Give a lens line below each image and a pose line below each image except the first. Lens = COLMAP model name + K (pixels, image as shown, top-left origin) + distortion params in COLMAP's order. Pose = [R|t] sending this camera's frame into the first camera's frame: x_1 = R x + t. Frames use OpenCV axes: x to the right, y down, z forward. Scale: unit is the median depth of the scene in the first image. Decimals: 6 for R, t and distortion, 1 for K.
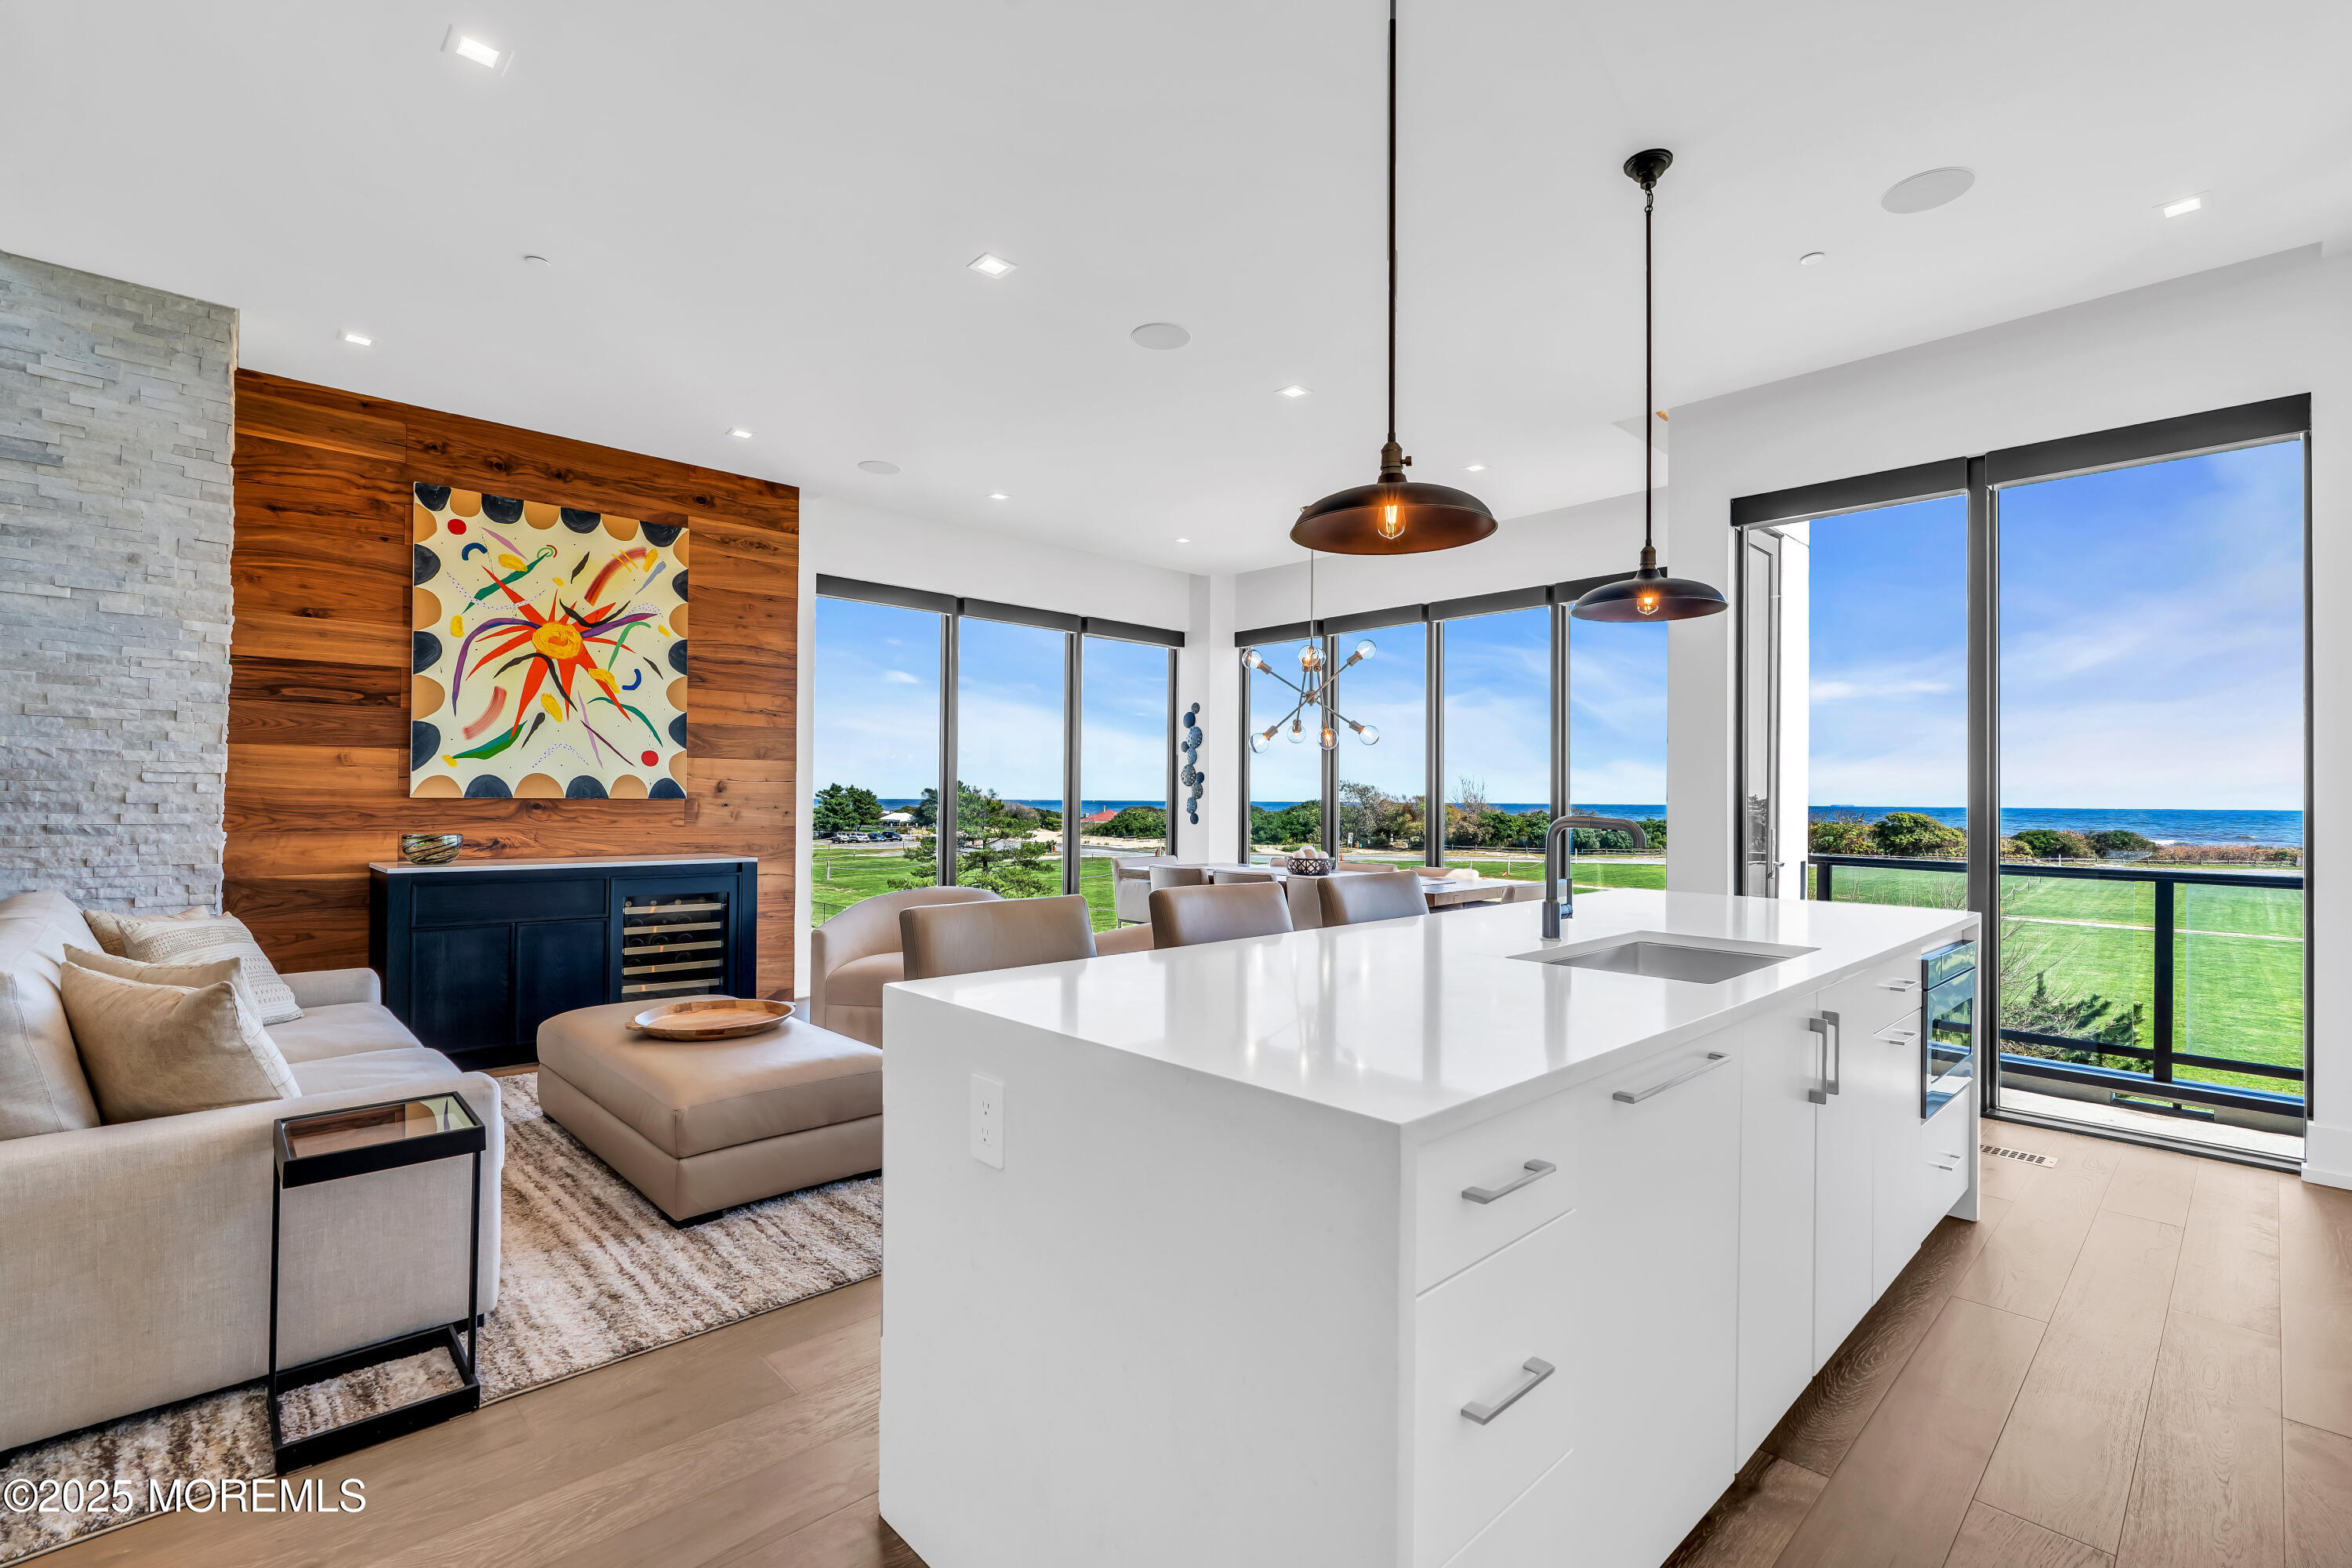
lens RADIAL K [[1041.2, 0, 1184.1], [0, 1041.2, 787.9], [0, 0, 1]] dist [-0.000927, -0.000025]
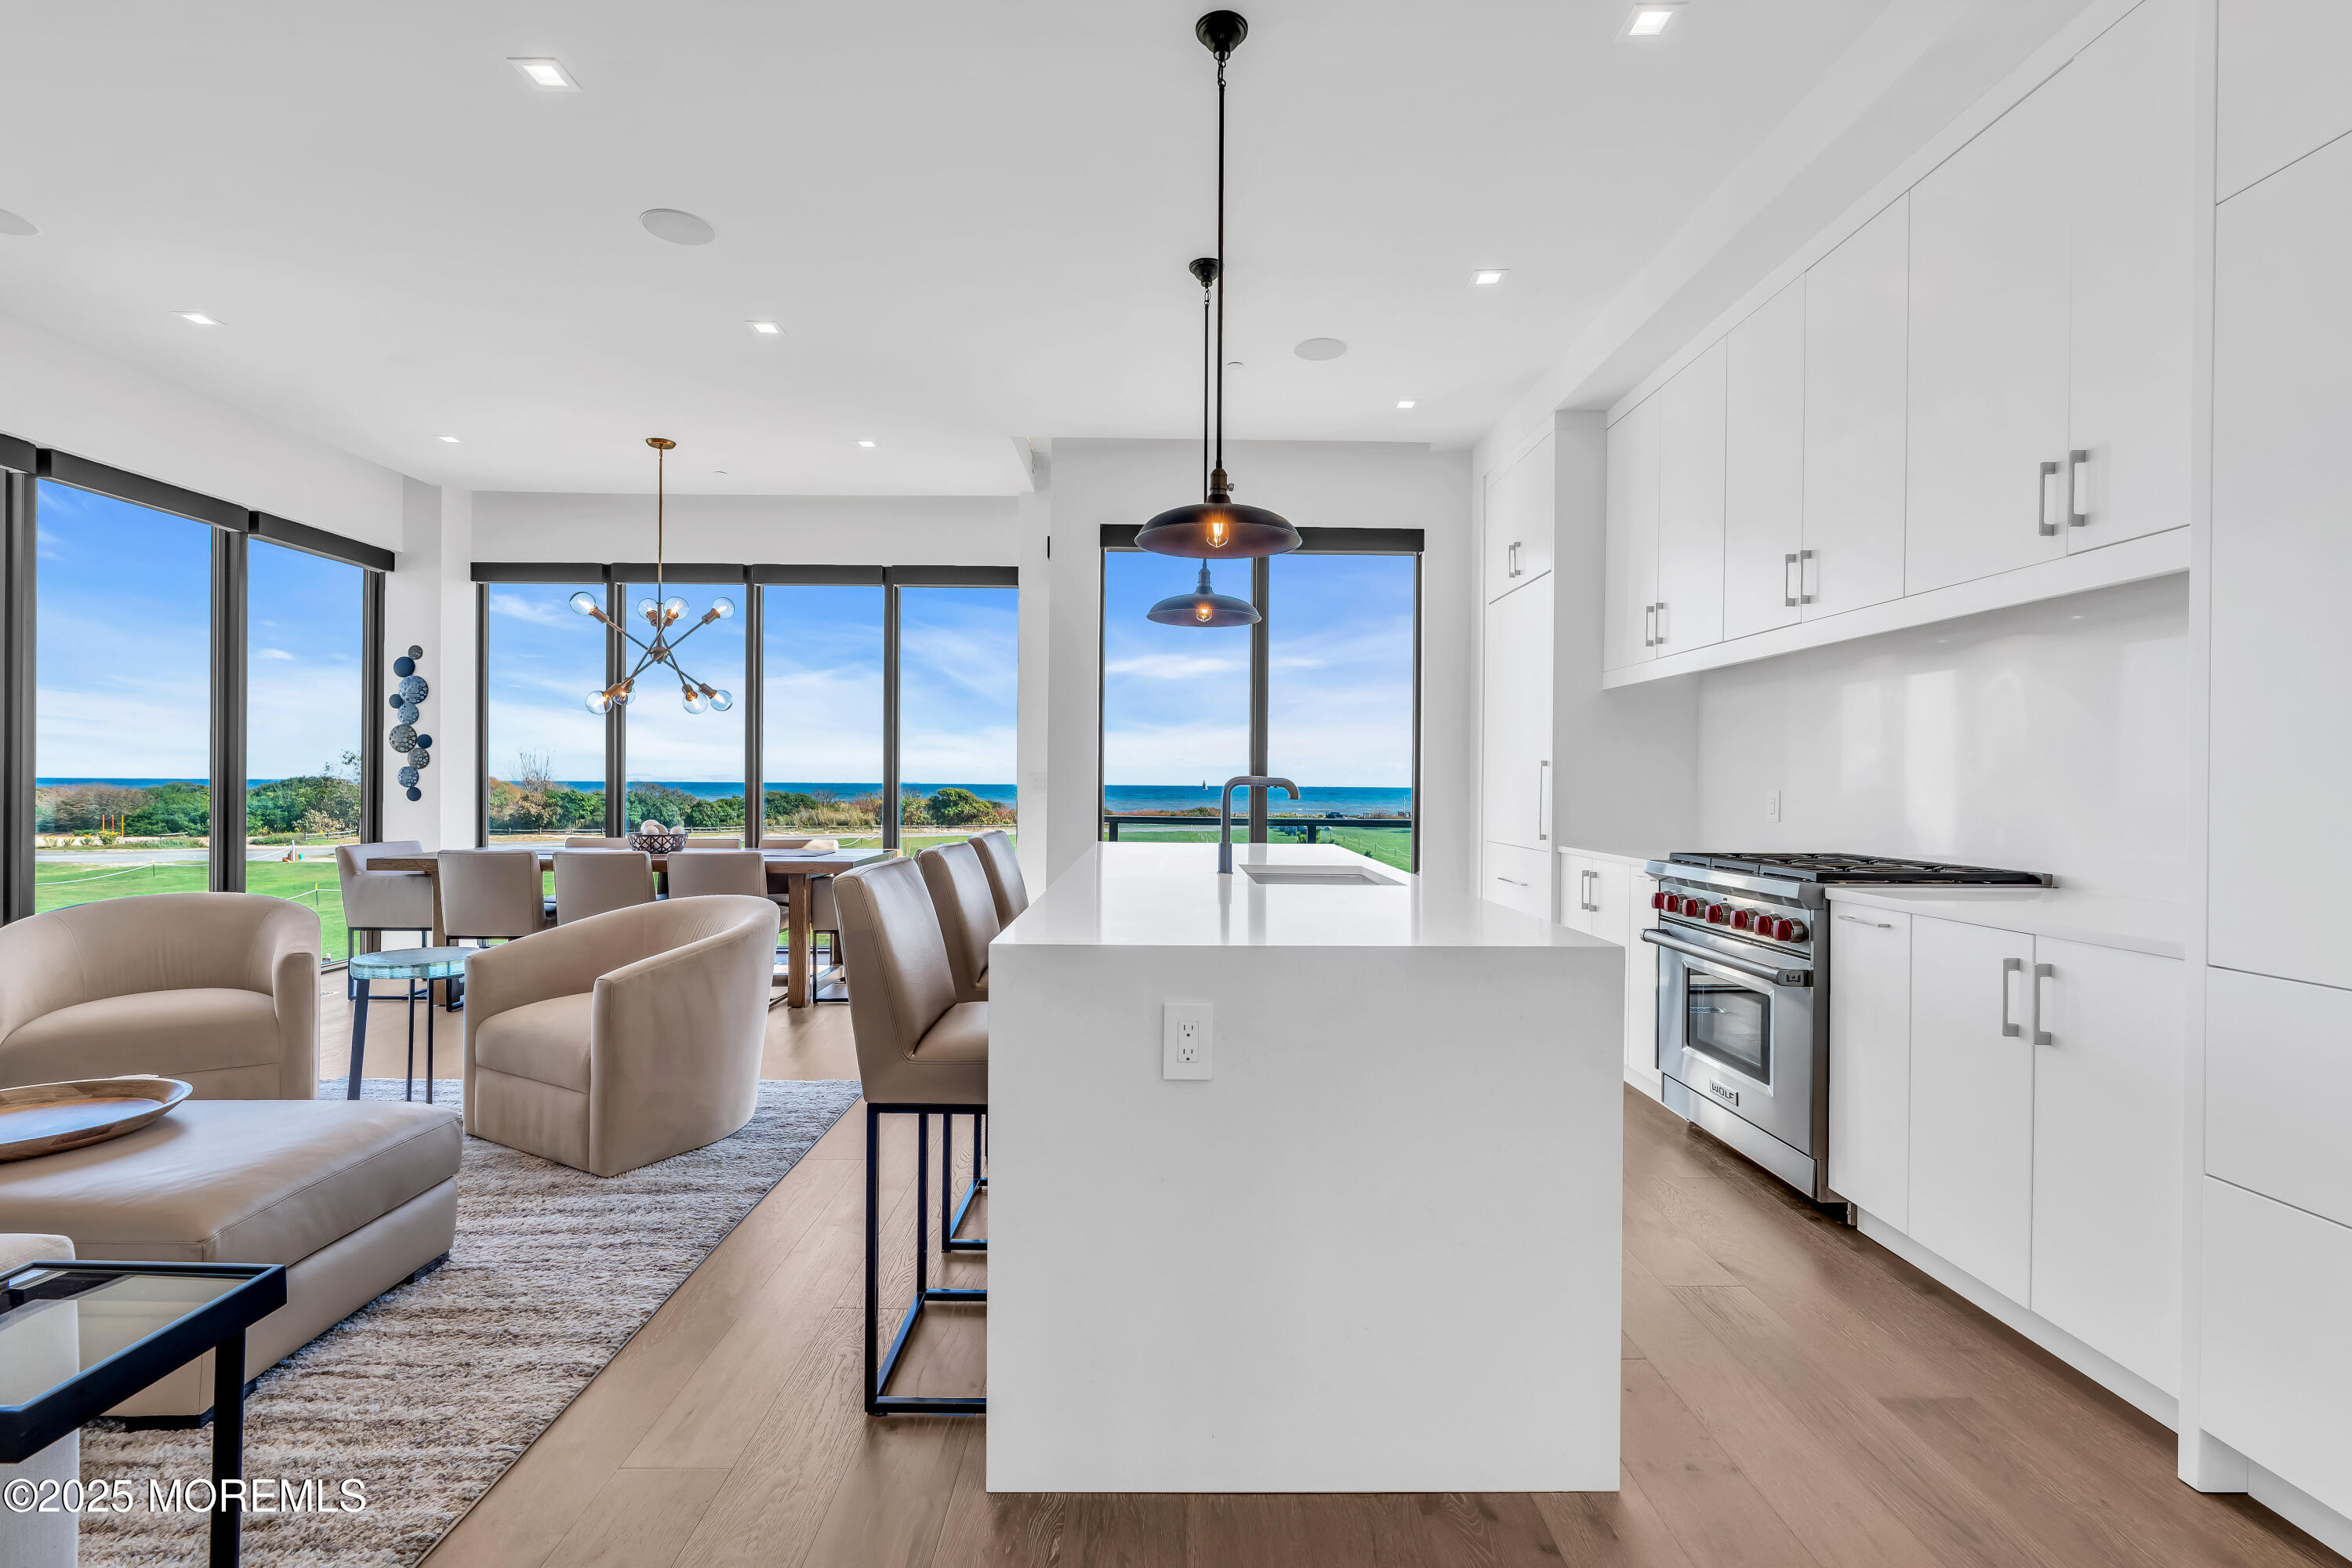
lens RADIAL K [[1055.1, 0, 1170.6], [0, 1055.1, 787.2], [0, 0, 1]] dist [-0.001381, 0.000325]
pose [[0.682842, -0.004291, 0.730553, -0.179494], [-0.010909, 0.999811, 0.016069, 0.005564], [-0.730484, -0.018943, 0.682667, 0.044677]]
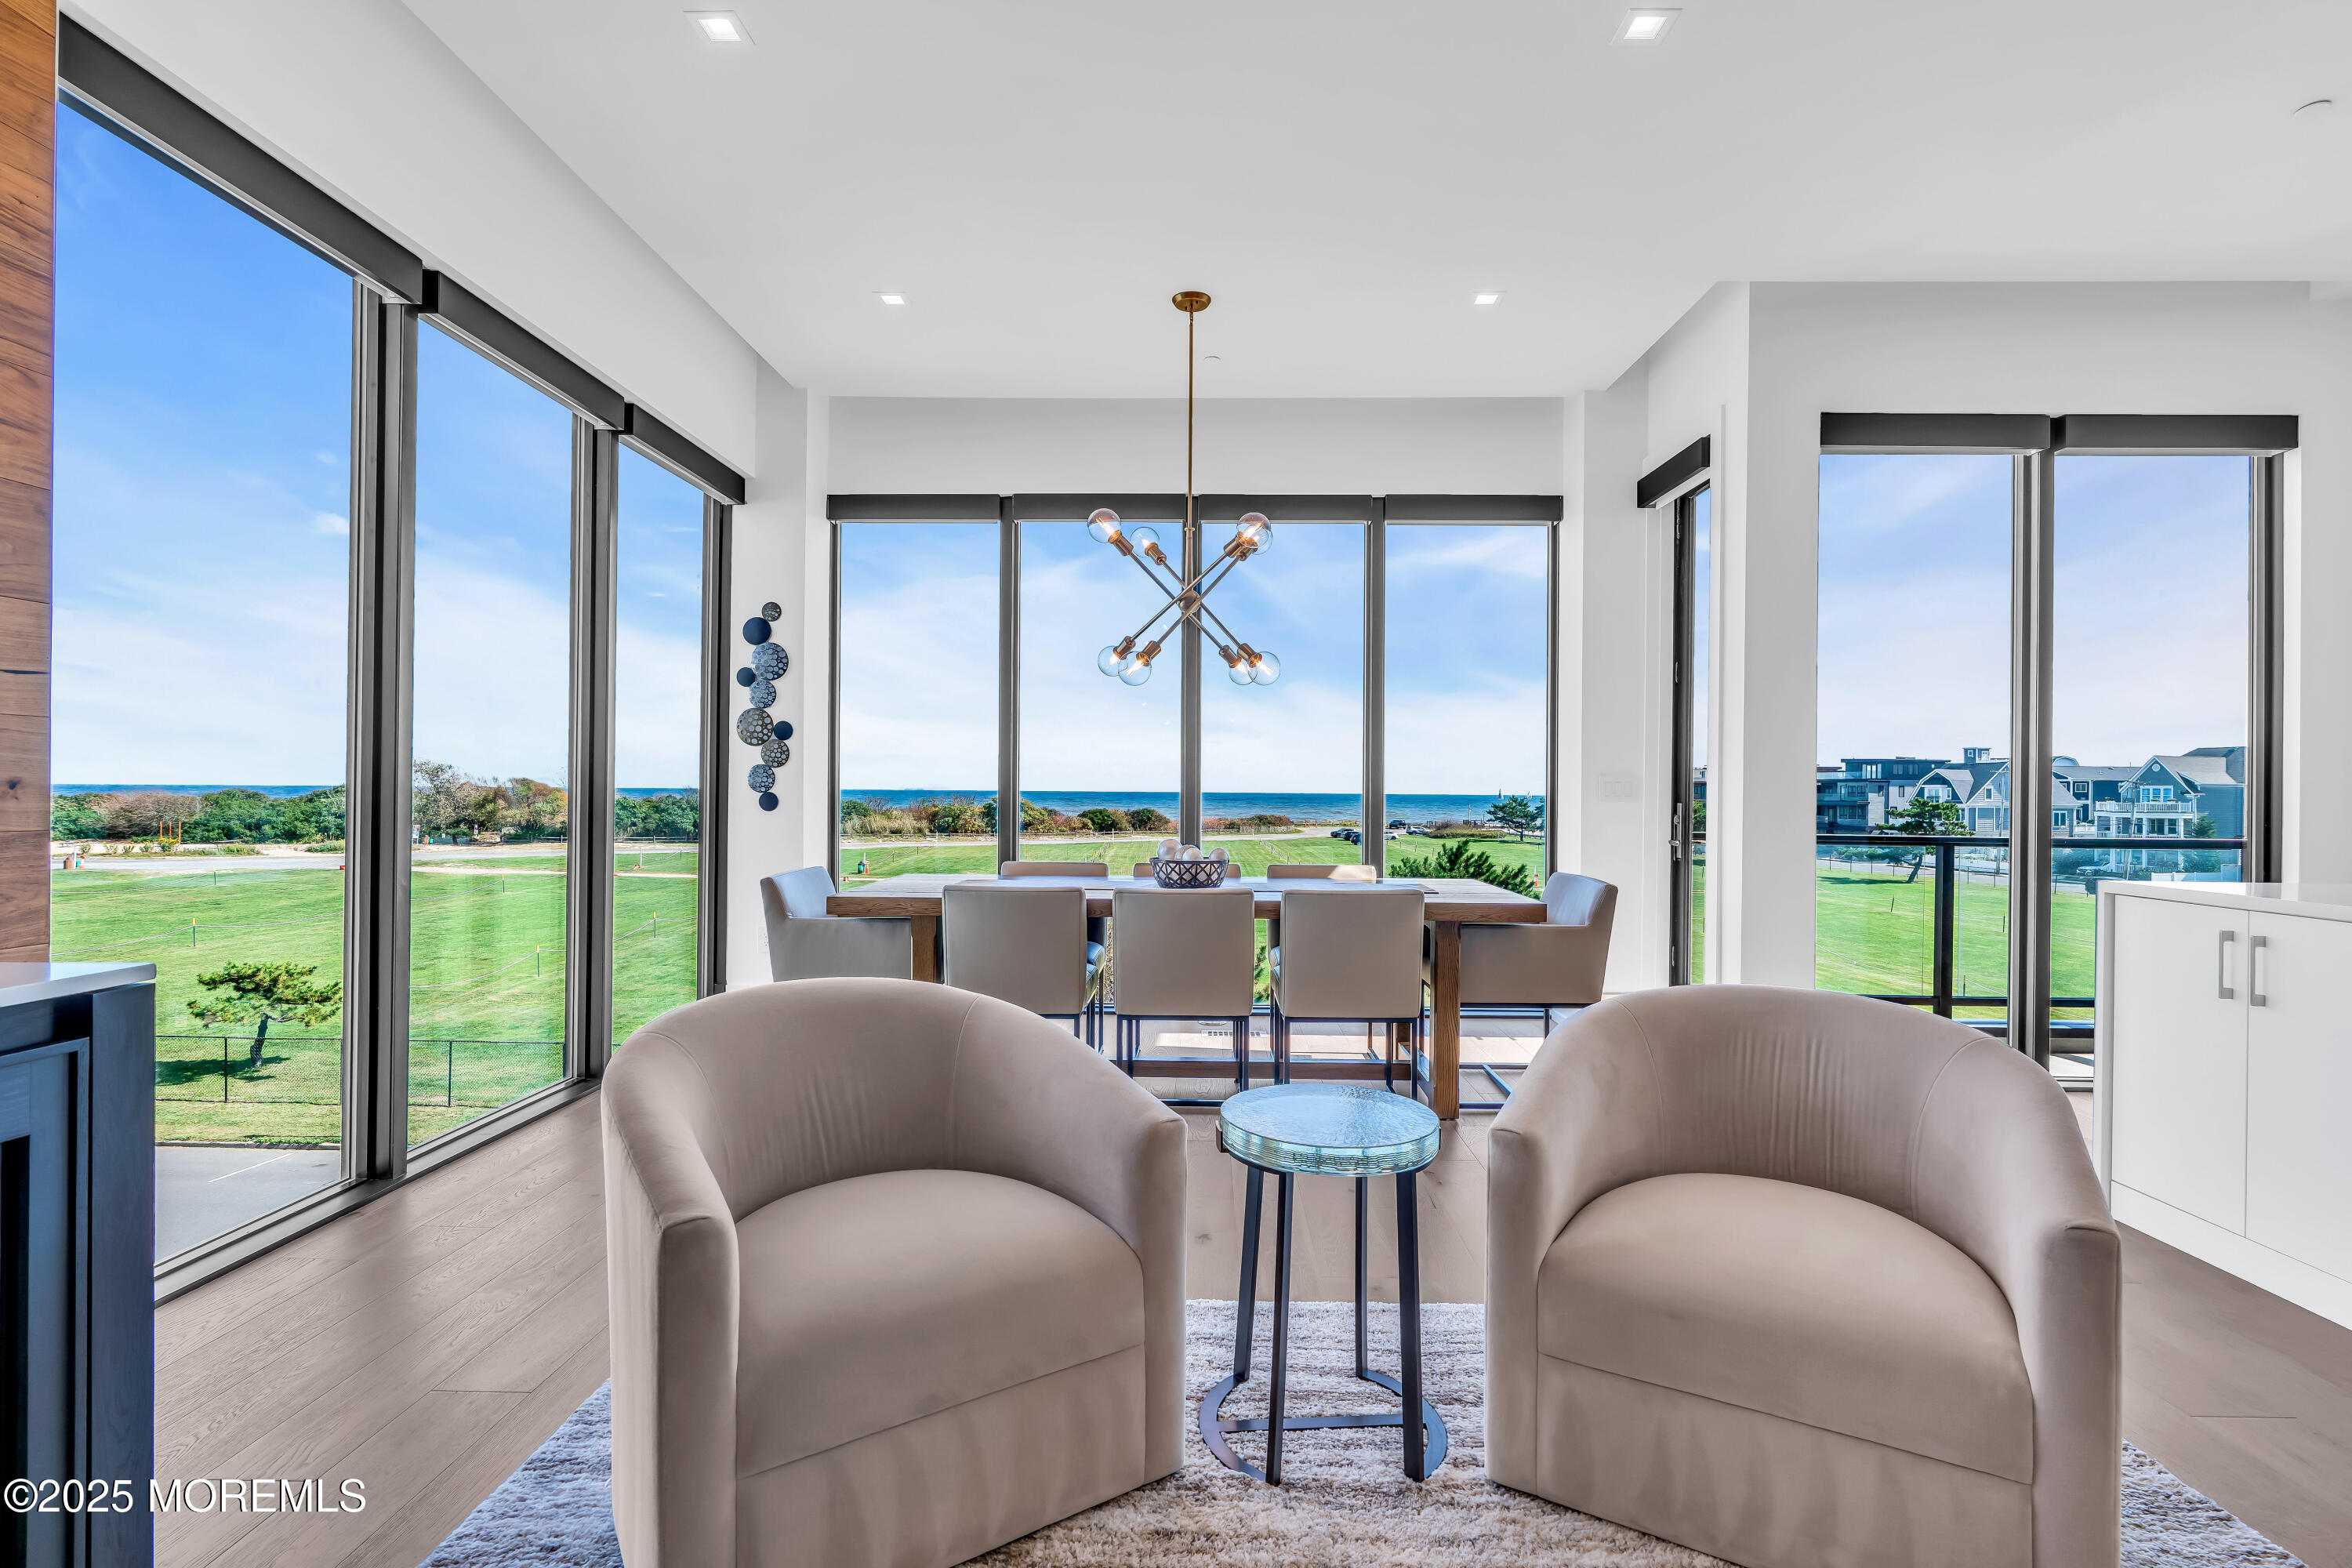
lens RADIAL K [[1098.8, 0, 1173.0], [0, 1098.8, 791.1], [0, 0, 1]] dist [-0.003732, -0.000307]
pose [[0.712717, -0.002386, 0.701448, -0.258463], [-0.010374, 0.999849, 0.013941, 0.012859], [-0.701375, -0.017213, 0.712584, 0.401513]]
